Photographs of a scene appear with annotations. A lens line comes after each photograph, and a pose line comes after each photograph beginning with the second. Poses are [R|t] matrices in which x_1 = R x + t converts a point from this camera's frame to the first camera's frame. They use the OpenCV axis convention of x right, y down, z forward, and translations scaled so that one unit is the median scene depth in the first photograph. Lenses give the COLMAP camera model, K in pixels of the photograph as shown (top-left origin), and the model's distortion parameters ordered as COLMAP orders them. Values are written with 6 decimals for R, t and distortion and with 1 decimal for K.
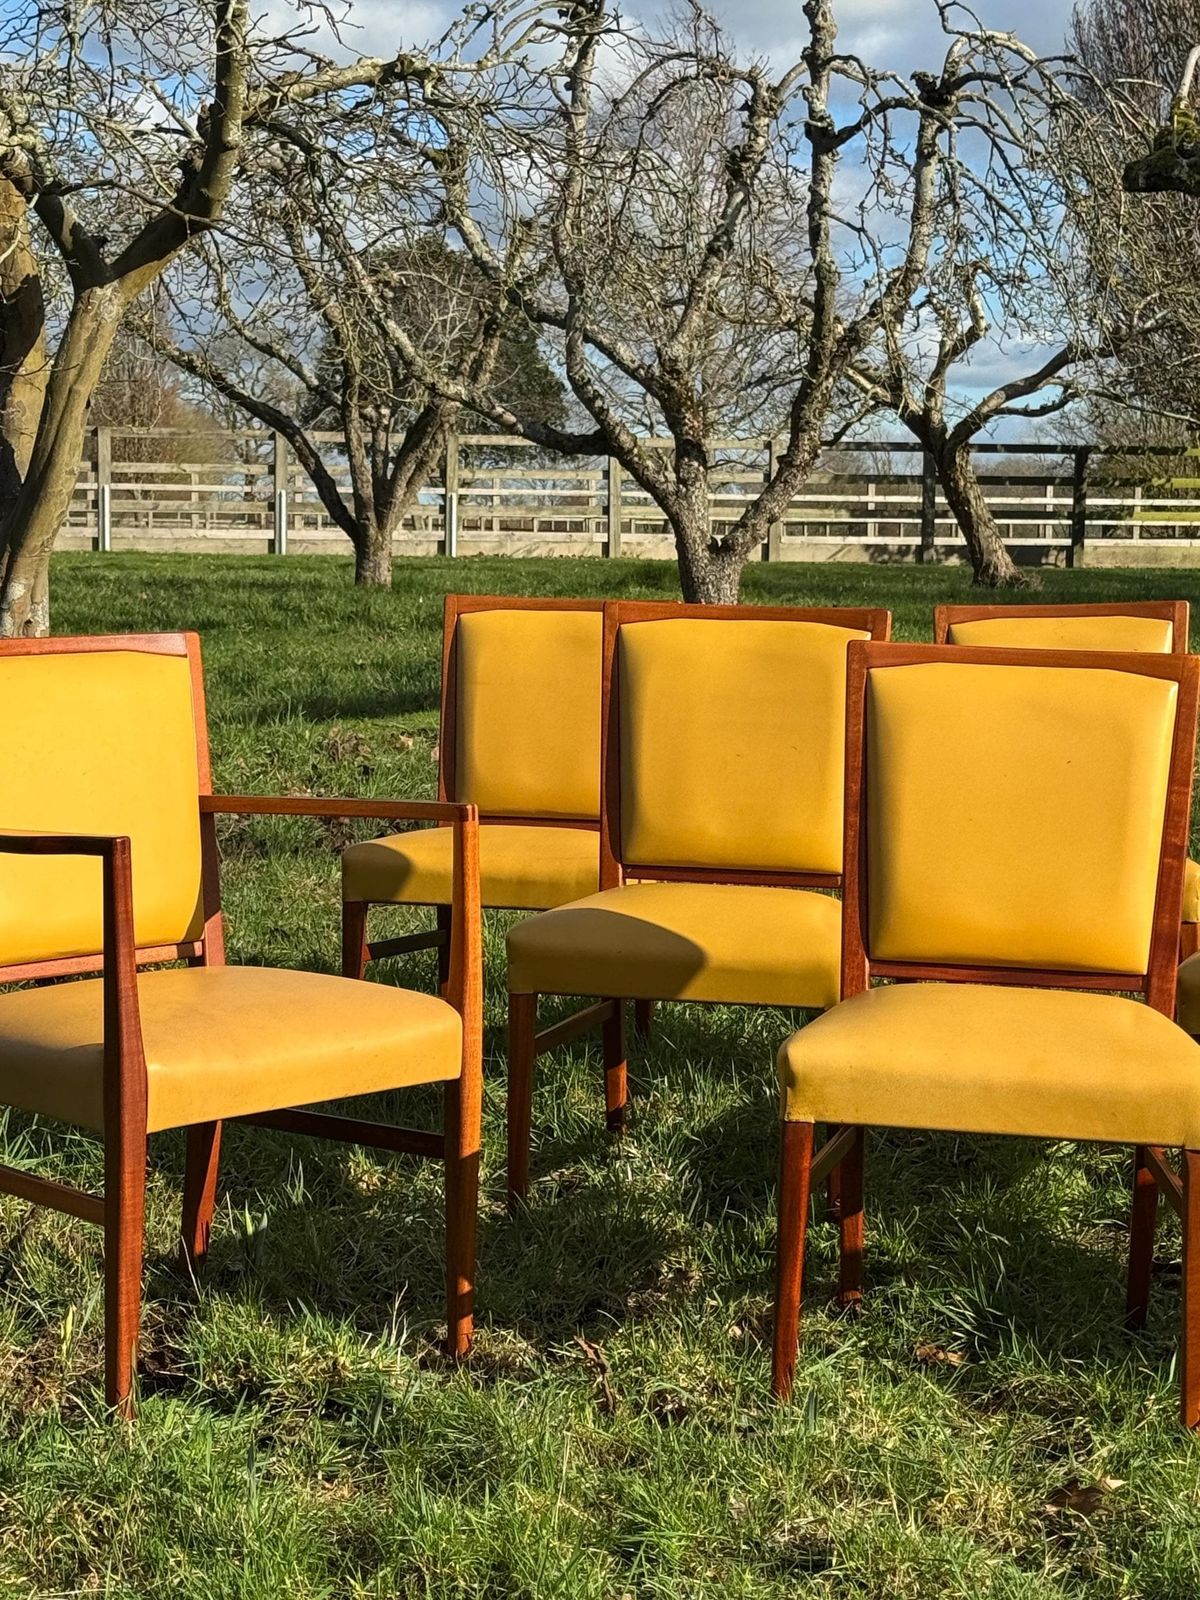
lens RADIAL K [[3274.3, 0, 600.0], [0, 3274.3, 800.0], [0, 0, 1]] dist [0.152507, 0.099424]
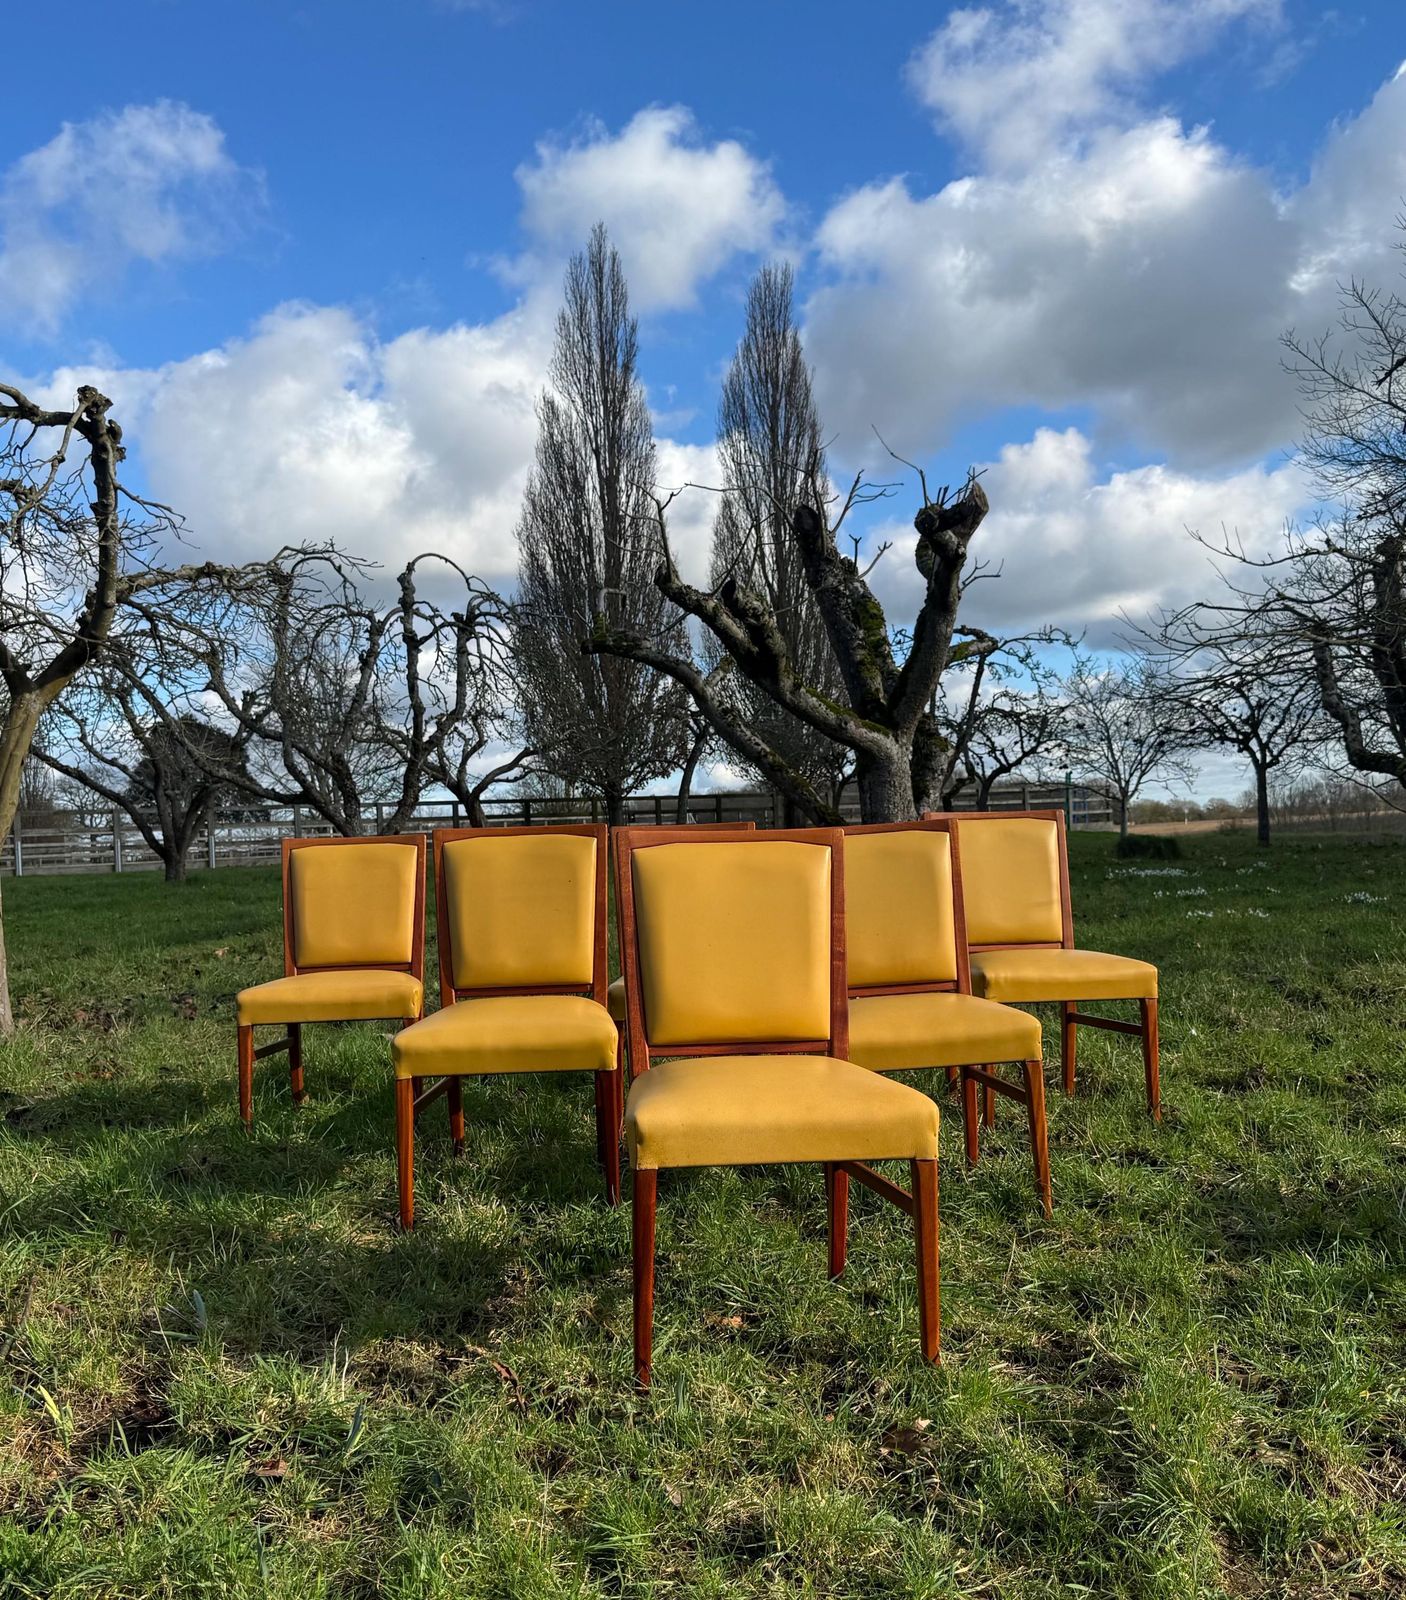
lens RADIAL K [[1509.7, 0, 698.2], [0, 1509.7, 825.0], [0, 0, 1]] dist [0.184301, -0.383758]
pose [[0.962561, -0.050674, 0.266285, -0.017509], [0.076031, 0.993408, -0.085790, 0.002459], [-0.260182, 0.102824, 0.960069, 0.080346]]
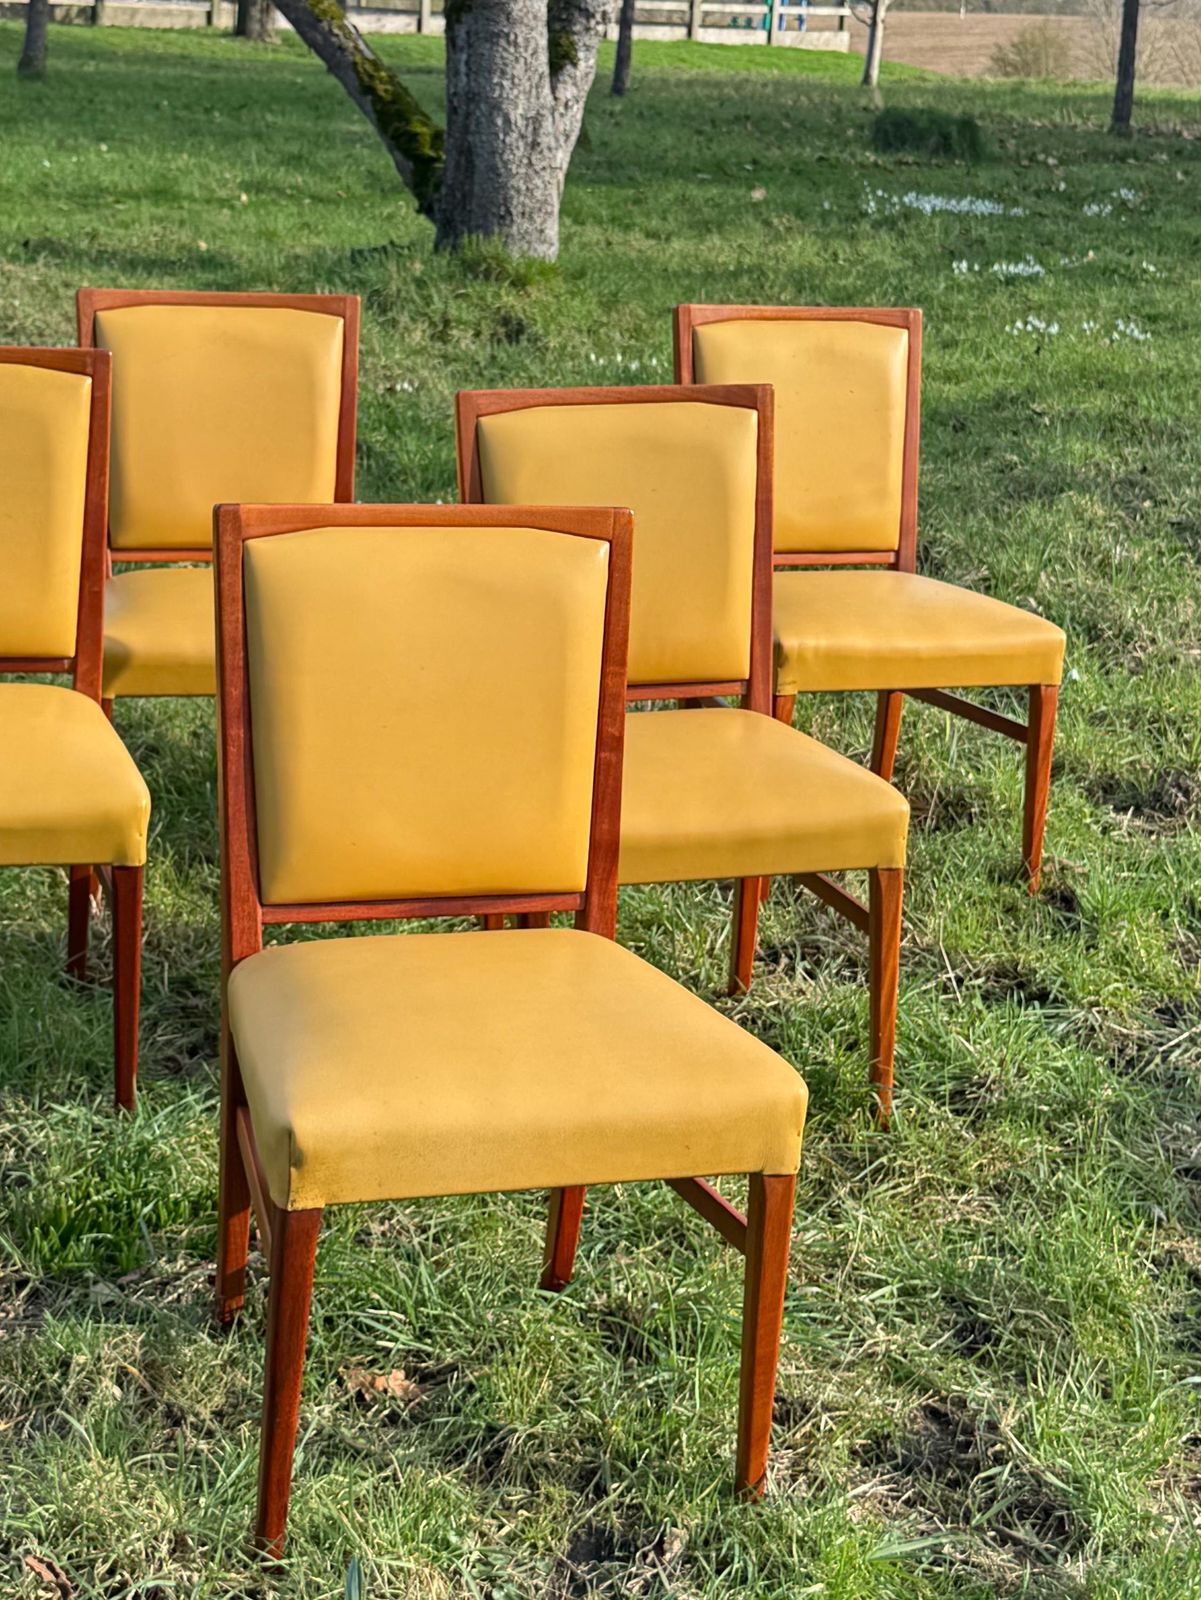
lens RADIAL K [[2885.8, 0, 663.1], [0, 2885.8, 619.8], [0, 0, 1]] dist [0.156748, -0.198759]
pose [[0.887650, -0.071855, 0.454879, -0.035621], [0.006114, 0.989504, 0.144375, -0.029397], [-0.460479, -0.125373, 0.878772, 0.083086]]
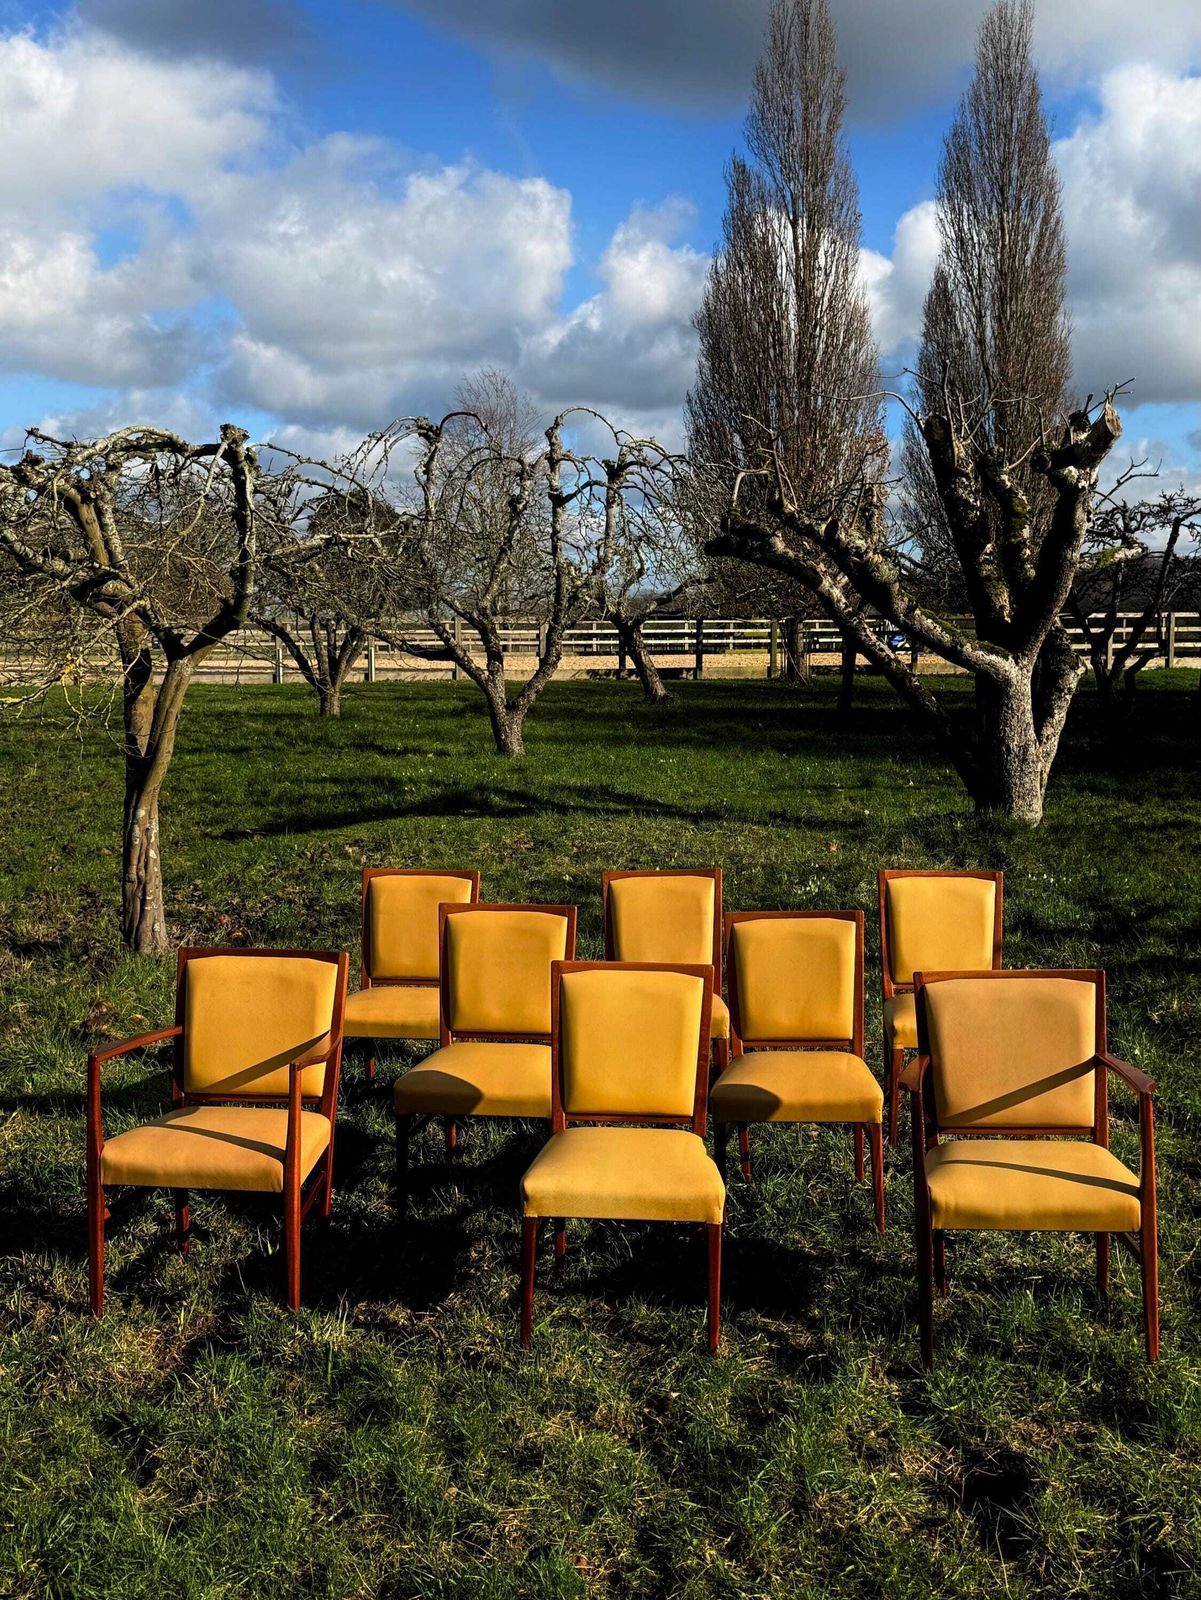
lens RADIAL K [[1727.7, 0, 634.1], [0, 1727.7, 791.5], [0, 0, 1]] dist [0.192178, -0.403601]
pose [[0.994519, -0.026517, 0.101138, 0.004368], [0.025258, 0.999587, 0.013712, -0.042167], [-0.101460, -0.011082, 0.994778, -0.030171]]
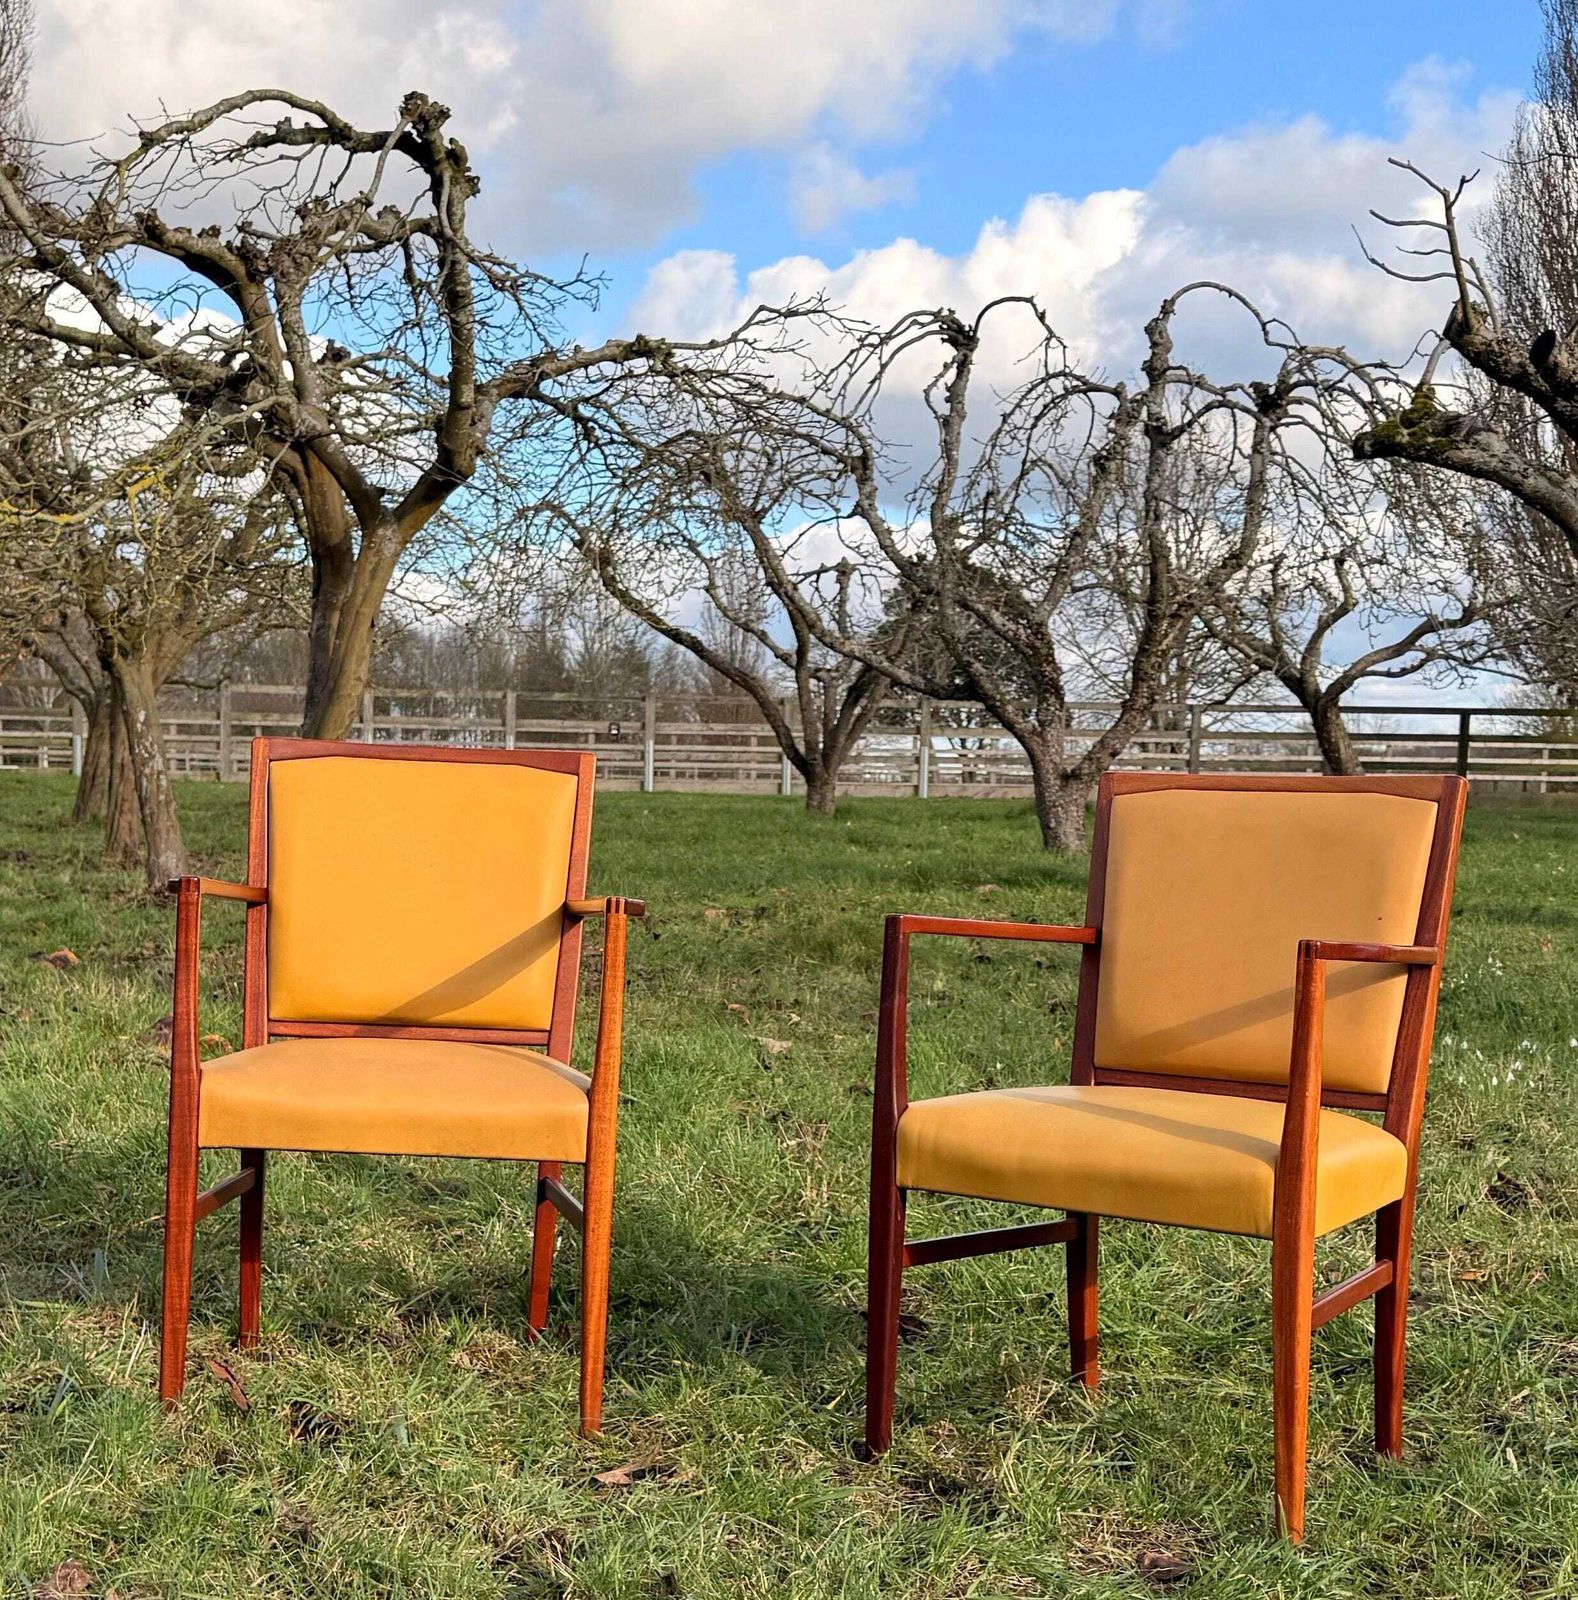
lens RADIAL K [[2555.1, 0, 619.7], [0, 2555.1, 980.2], [0, 0, 1]] dist [0.215537, -0.522333]
pose [[0.981221, 0.021055, -0.191735, 0.062099], [-0.022715, 0.999721, -0.006465, 0.008906], [0.191545, 0.010699, 0.981425, 0.036533]]
